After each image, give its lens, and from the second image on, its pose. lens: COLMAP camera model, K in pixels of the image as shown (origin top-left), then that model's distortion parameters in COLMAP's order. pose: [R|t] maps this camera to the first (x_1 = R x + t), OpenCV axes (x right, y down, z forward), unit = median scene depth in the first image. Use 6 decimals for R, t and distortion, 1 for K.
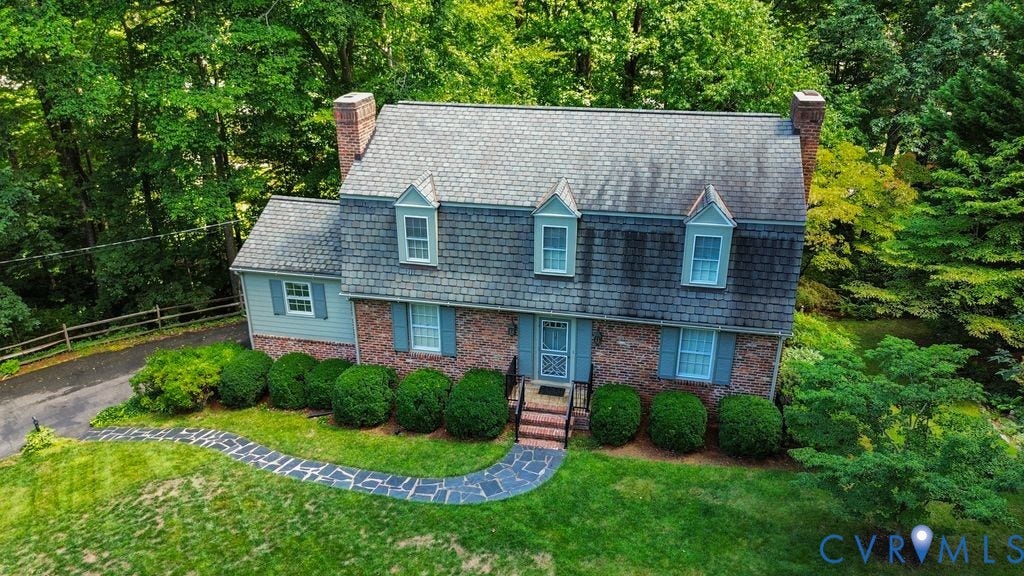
lens RADIAL K [[863.8, 0, 508.9], [0, 863.8, 254.6], [0, 0, 1]] dist [0.109317, -0.001235]
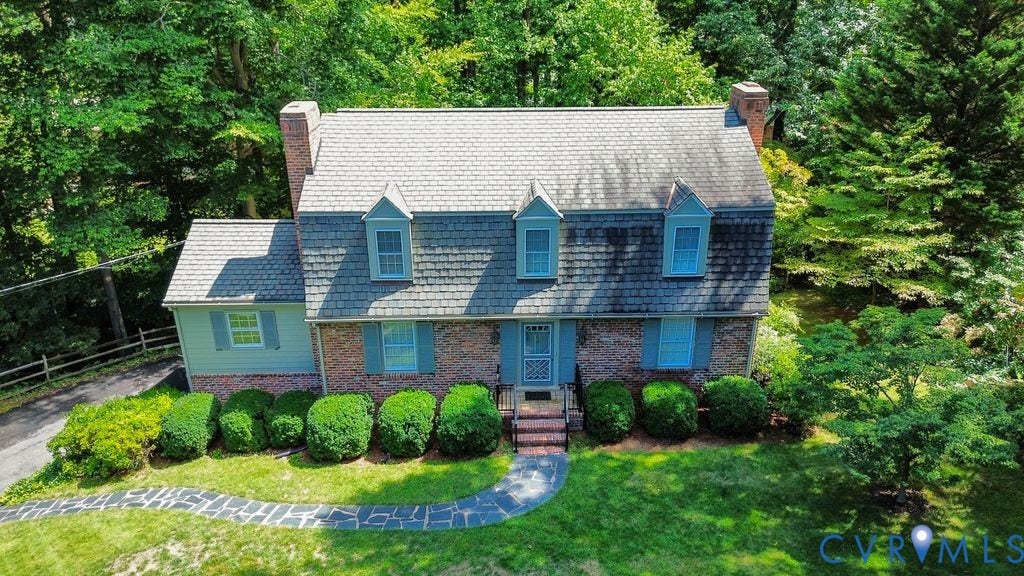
lens RADIAL K [[856.3, 0, 539.5], [0, 856.3, 254.5], [0, 0, 1]] dist [0.110089, -0.013381]
pose [[0.968808, -0.085084, 0.232750, -0.163818], [0.084787, 0.996335, 0.011300, -0.013710], [-0.232858, 0.008787, 0.972471, 0.048634]]
